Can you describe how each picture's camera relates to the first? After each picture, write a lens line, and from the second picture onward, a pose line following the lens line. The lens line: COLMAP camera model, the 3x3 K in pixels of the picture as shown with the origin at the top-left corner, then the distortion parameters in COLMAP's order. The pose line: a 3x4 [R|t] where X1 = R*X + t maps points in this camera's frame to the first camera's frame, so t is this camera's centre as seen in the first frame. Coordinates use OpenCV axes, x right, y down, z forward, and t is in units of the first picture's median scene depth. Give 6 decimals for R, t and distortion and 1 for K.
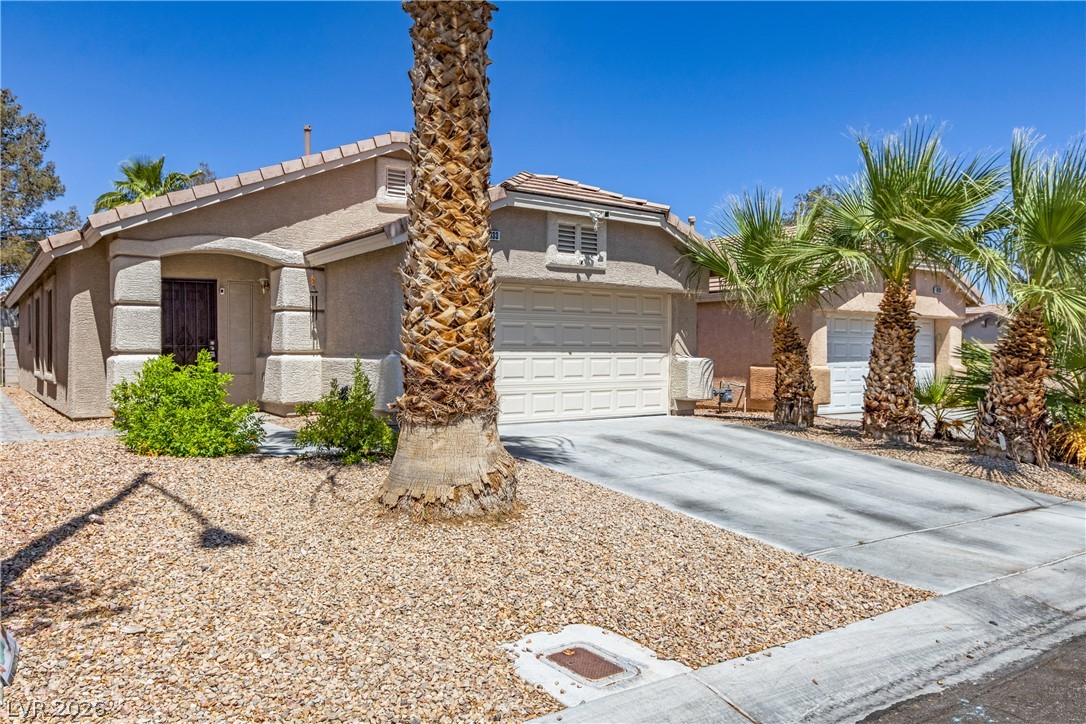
lens RADIAL K [[797.5, 0, 542.8], [0, 797.5, 360.0], [0, 0, 1]] dist [-0.004576, 0.003098]
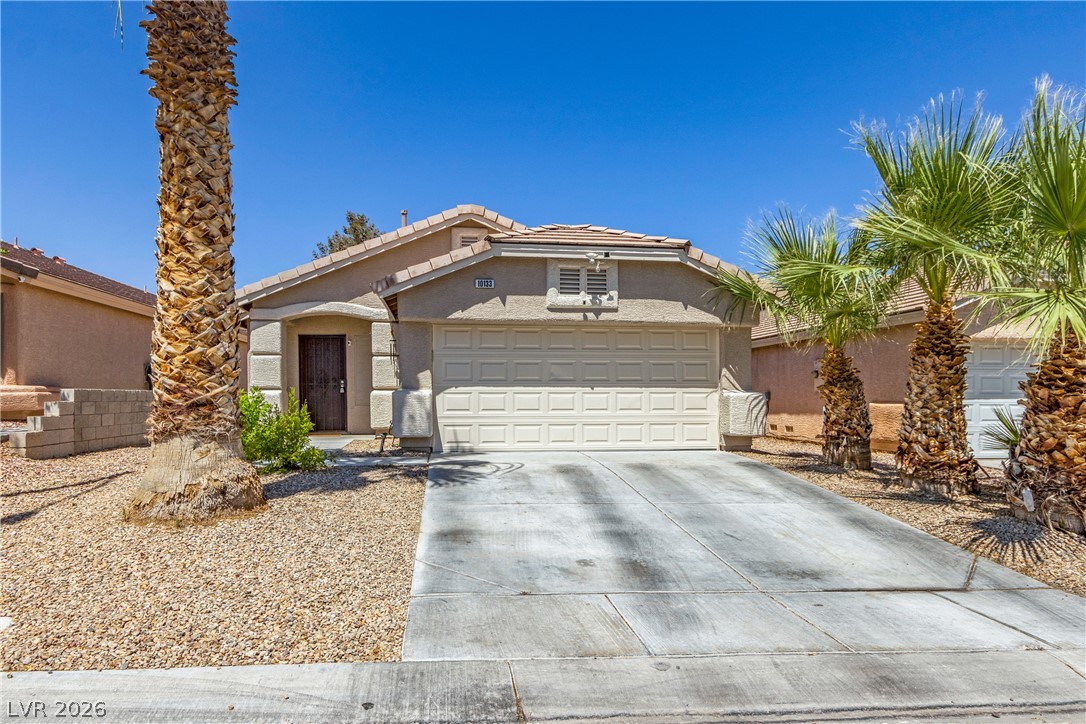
lens RADIAL K [[656.7, 0, 554.3], [0, 656.7, 395.9], [0, 0, 1]] dist [-0.003964, 0.000253]
pose [[0.871050, -0.000991, -0.491194, 0.447001], [-0.002706, 0.999973, -0.006816, 0.008745], [0.491187, 0.007266, 0.871024, 0.218222]]
